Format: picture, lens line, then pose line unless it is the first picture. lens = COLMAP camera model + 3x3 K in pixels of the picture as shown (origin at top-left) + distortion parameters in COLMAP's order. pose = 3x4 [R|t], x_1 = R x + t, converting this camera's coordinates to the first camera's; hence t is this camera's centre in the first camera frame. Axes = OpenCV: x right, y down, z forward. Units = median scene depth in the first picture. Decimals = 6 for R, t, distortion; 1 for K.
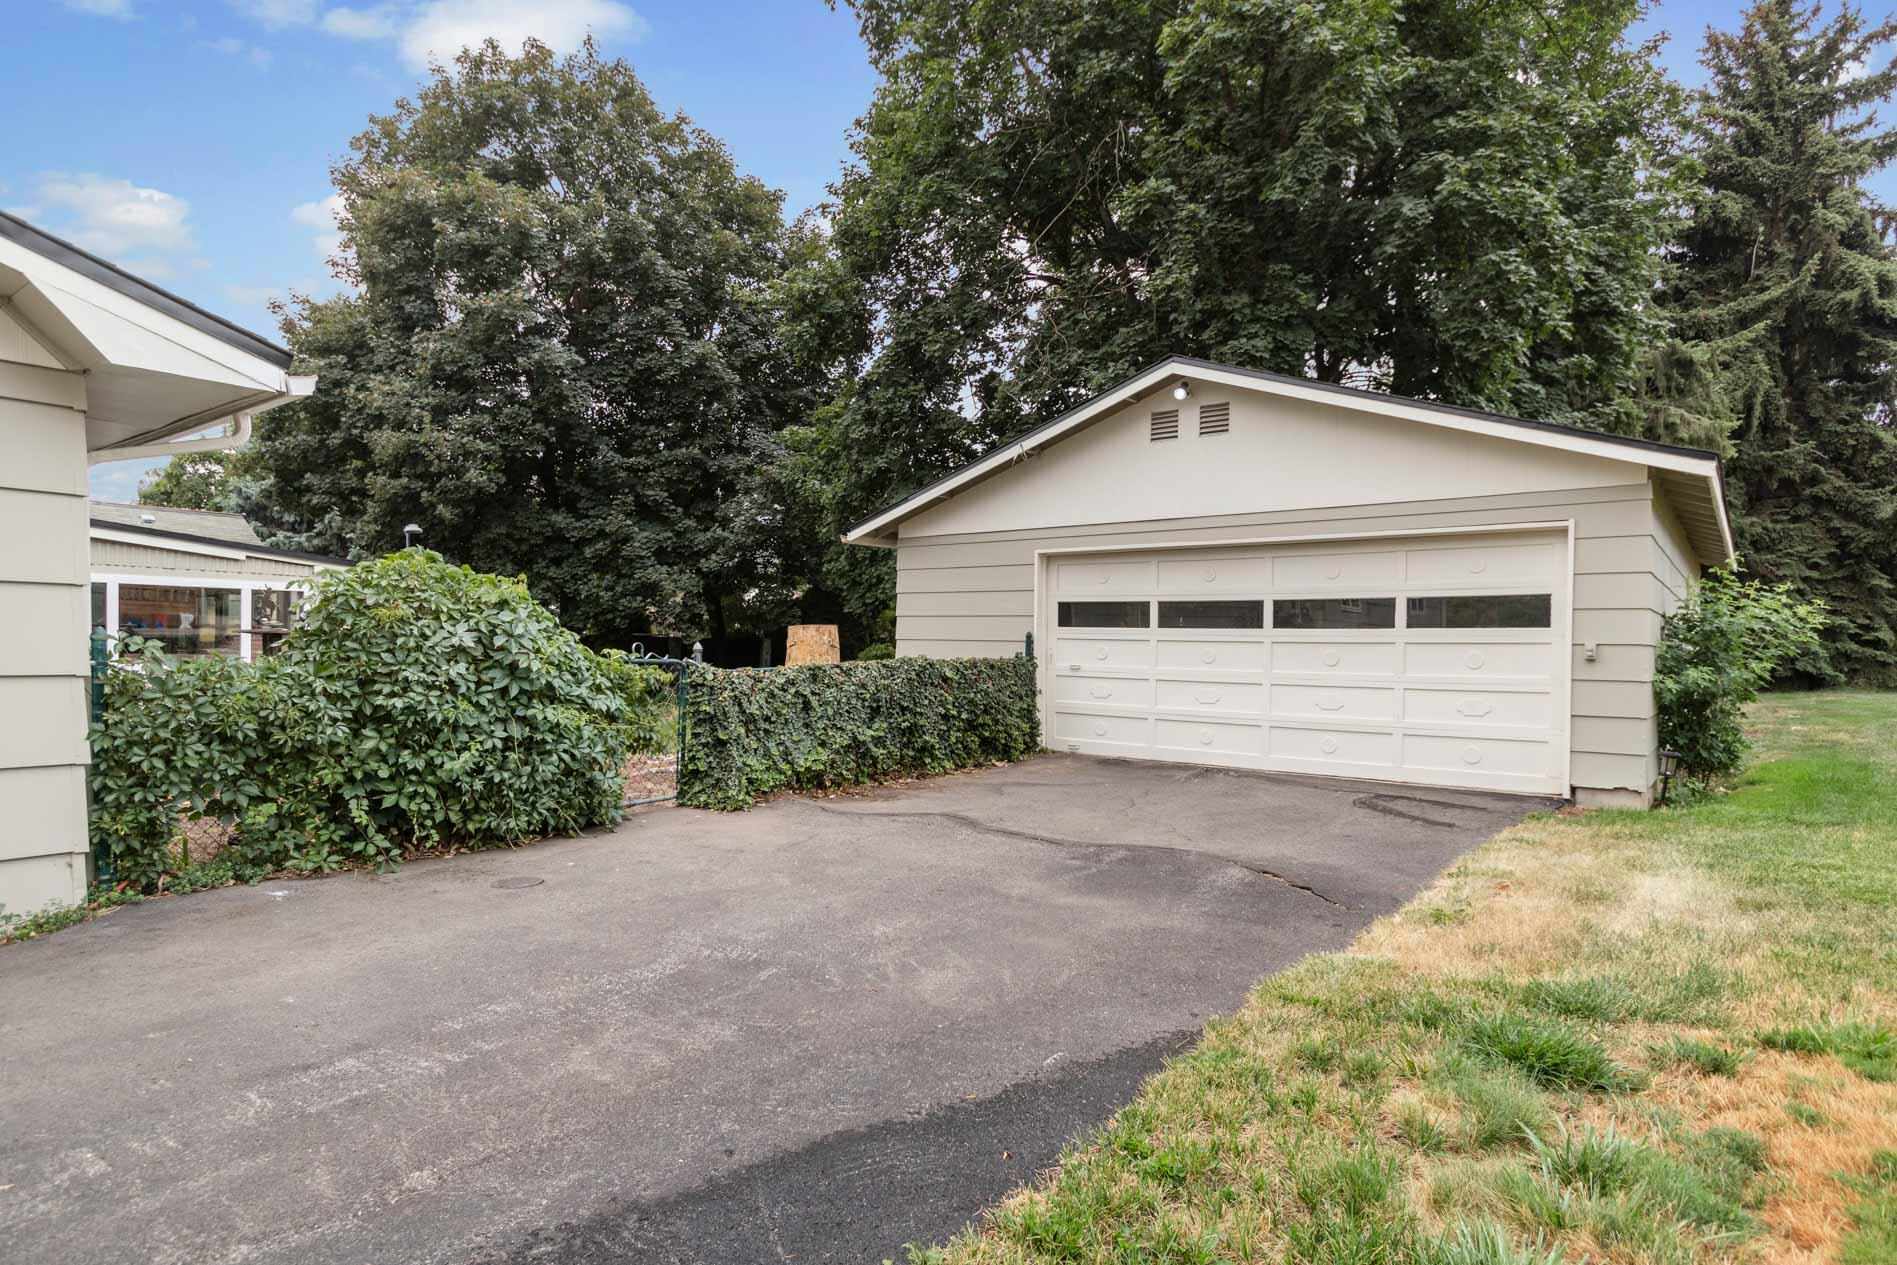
lens RADIAL K [[1040.2, 0, 940.3], [0, 1040.2, 654.2], [0, 0, 1]] dist [-0.000138, -0.000854]
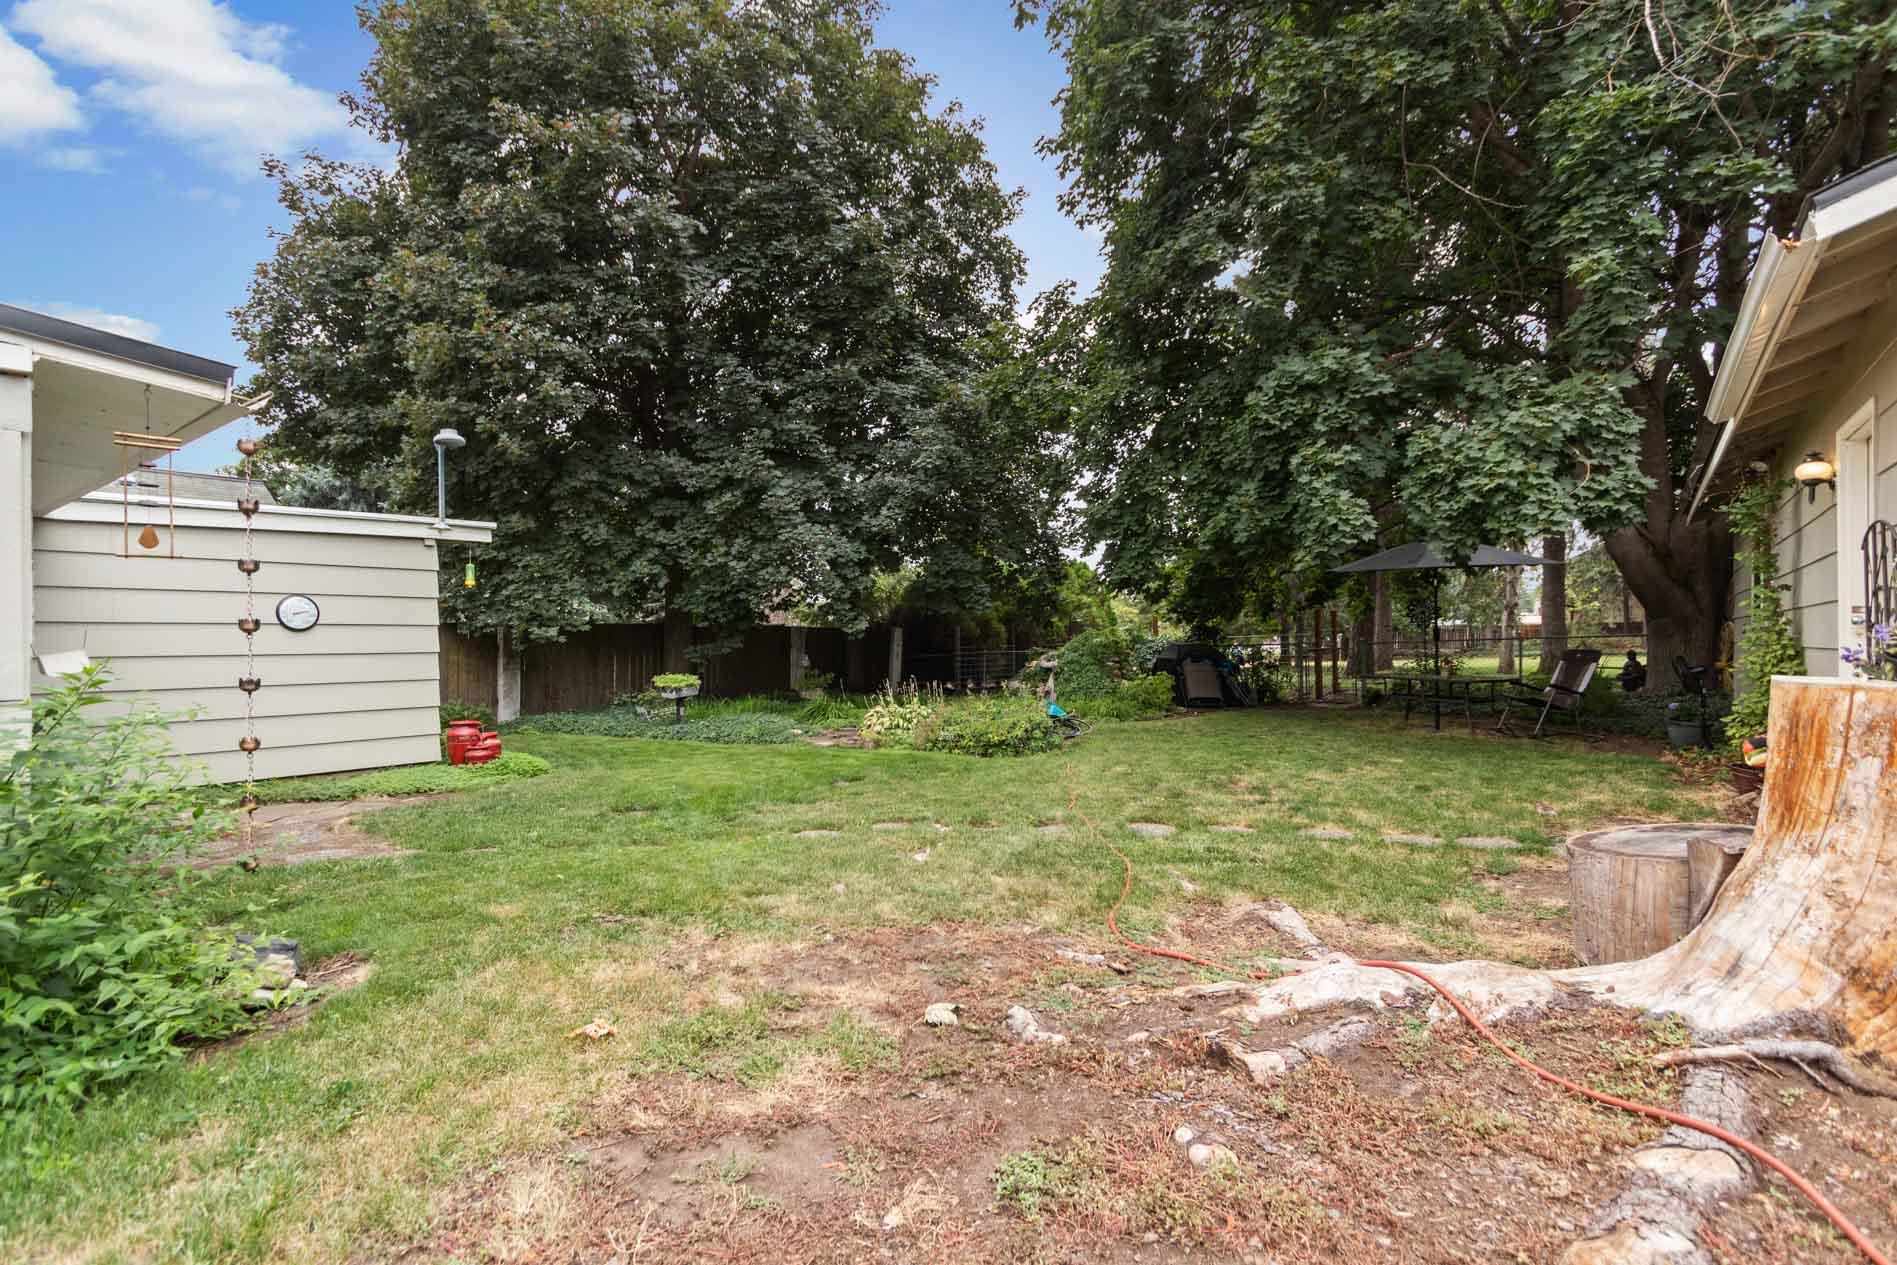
lens RADIAL K [[867.6, 0, 939.1], [0, 867.6, 646.4], [0, 0, 1]] dist [0.004065, -0.001026]
pose [[0.999790, -0.015291, -0.013629, -0.173840], [0.015185, 0.999854, -0.007815, 0.005687], [0.013747, 0.007606, 0.999877, 0.400708]]
